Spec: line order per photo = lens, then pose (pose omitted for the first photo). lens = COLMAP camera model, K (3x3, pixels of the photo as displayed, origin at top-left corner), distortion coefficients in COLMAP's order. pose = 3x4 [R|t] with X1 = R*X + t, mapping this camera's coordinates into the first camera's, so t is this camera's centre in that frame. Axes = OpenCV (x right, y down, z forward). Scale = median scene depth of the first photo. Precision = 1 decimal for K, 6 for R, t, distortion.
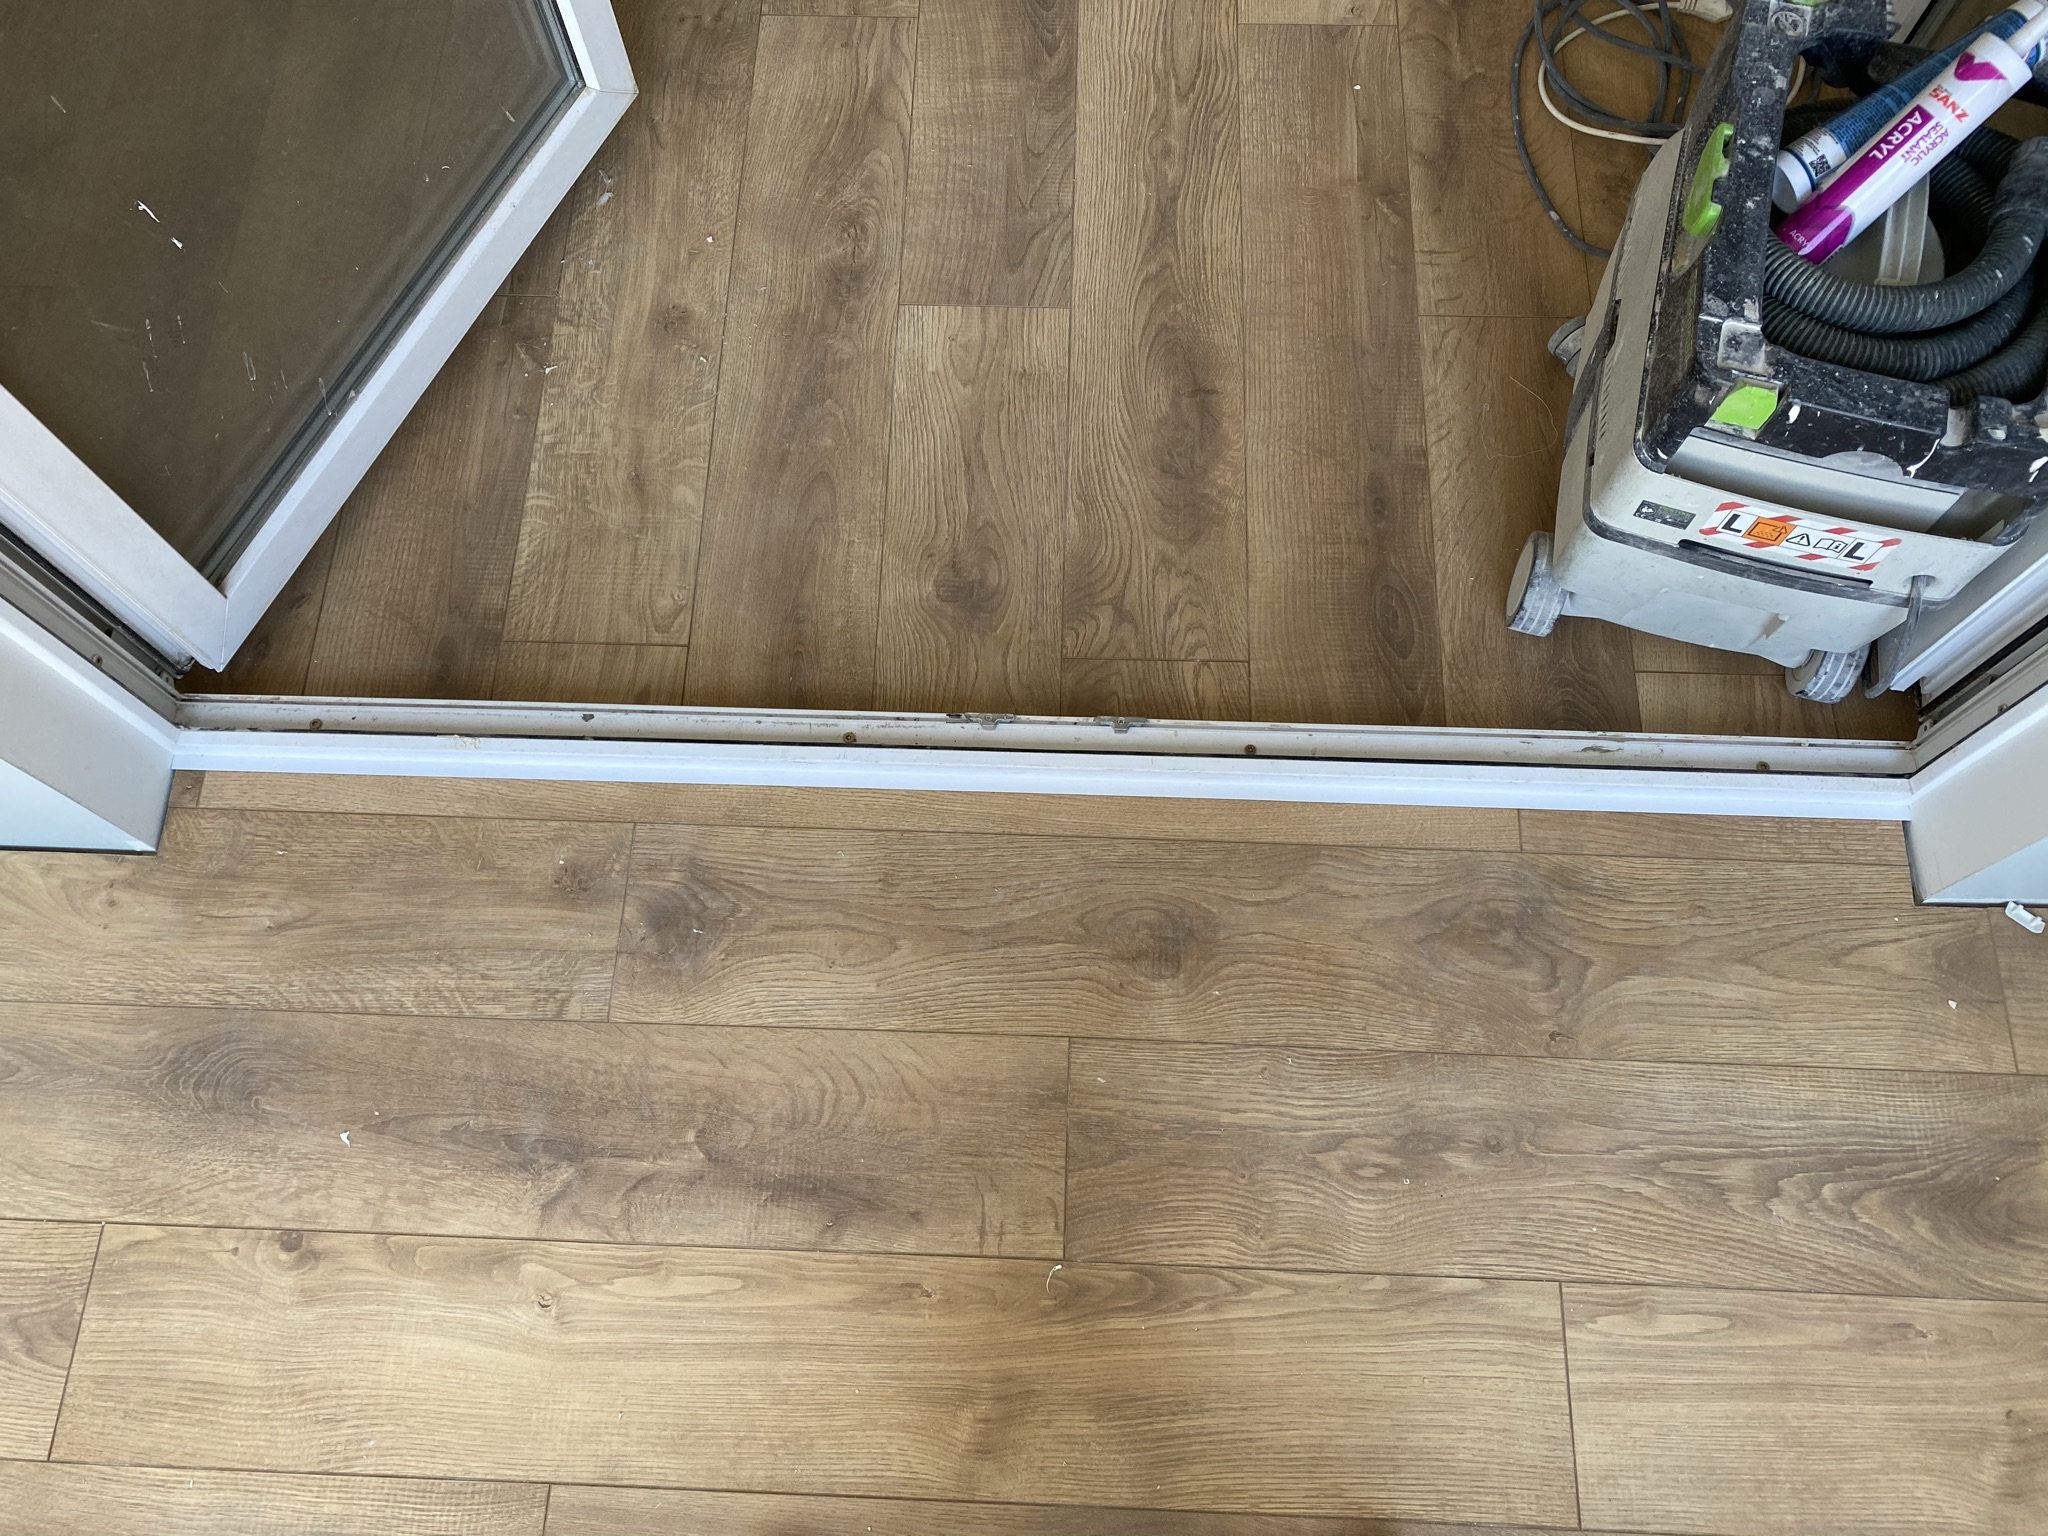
lens RADIAL K [[1555.7, 0, 1007.8], [0, 1555.7, 771.0], [0, 0, 1]] dist [0.025738, -0.040368]
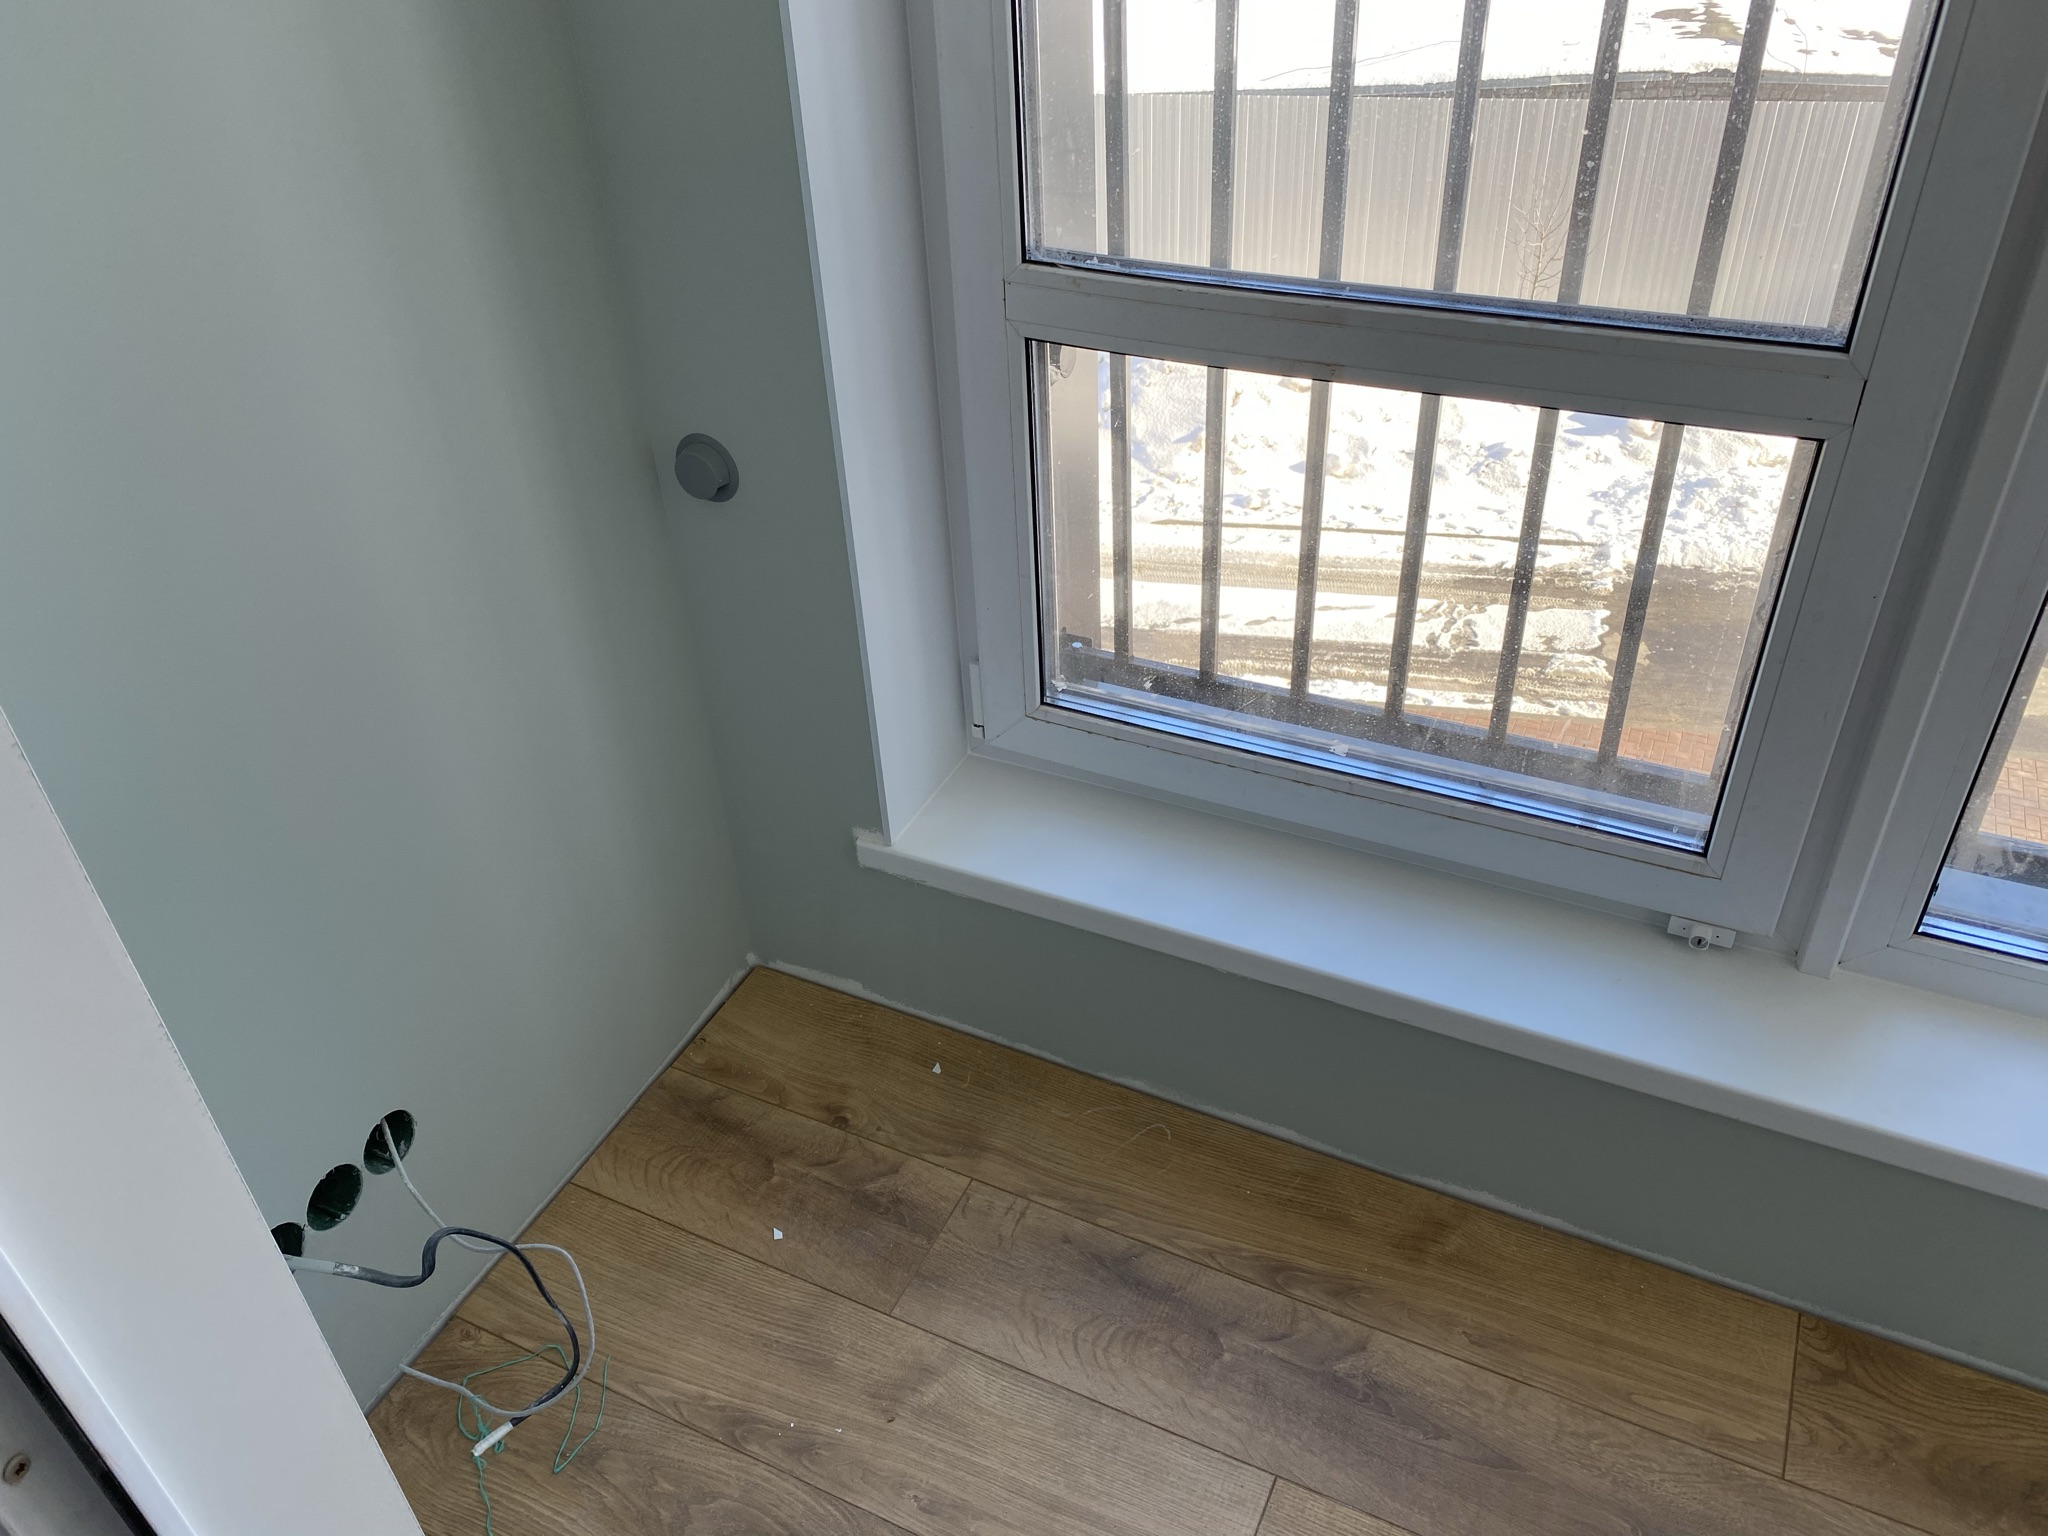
lens RADIAL K [[1555.7, 0, 1012.4], [0, 1555.7, 787.2], [0, 0, 1]] dist [0.025738, -0.040368]
pose [[-0.911710, -0.183269, 0.367692, 0.195621], [0.403795, -0.234776, 0.884211, -0.456854], [-0.075724, 0.954617, 0.288051, 0.177686]]
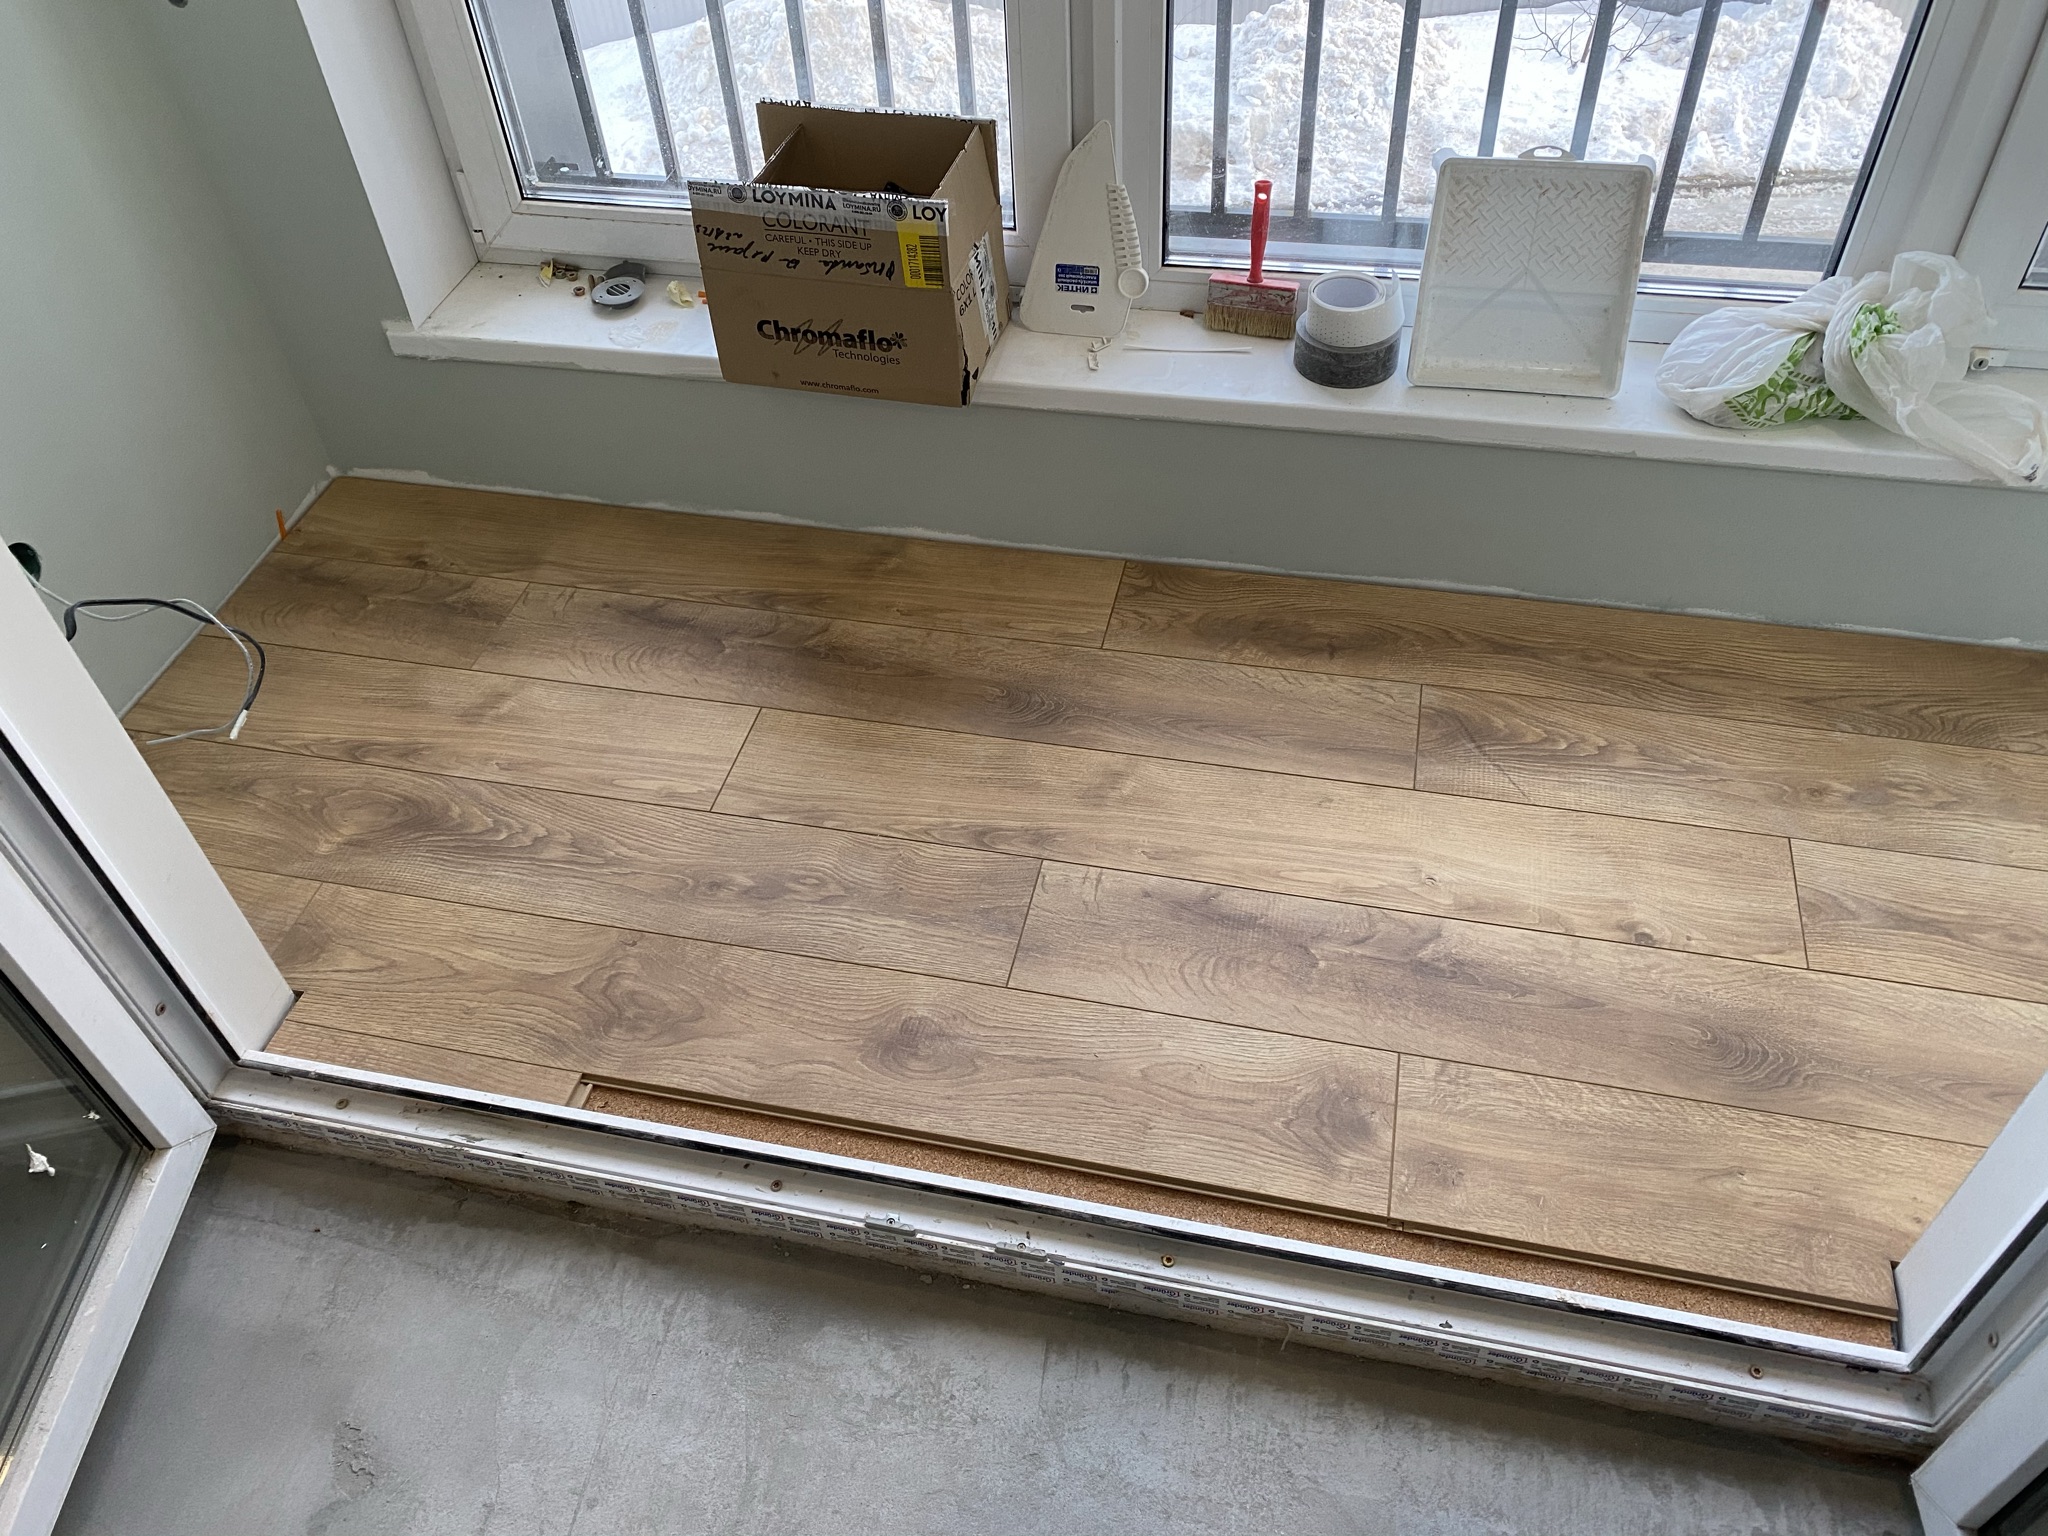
lens RADIAL K [[1555.7, 0, 1035.3], [0, 1555.7, 769.3], [0, 0, 1]] dist [0.025738, -0.040368]
pose [[-0.982147, -0.079977, 0.170267, -0.179870], [0.188109, -0.410823, 0.892098, -0.858988], [-0.001398, 0.908201, 0.418533, 0.348330]]
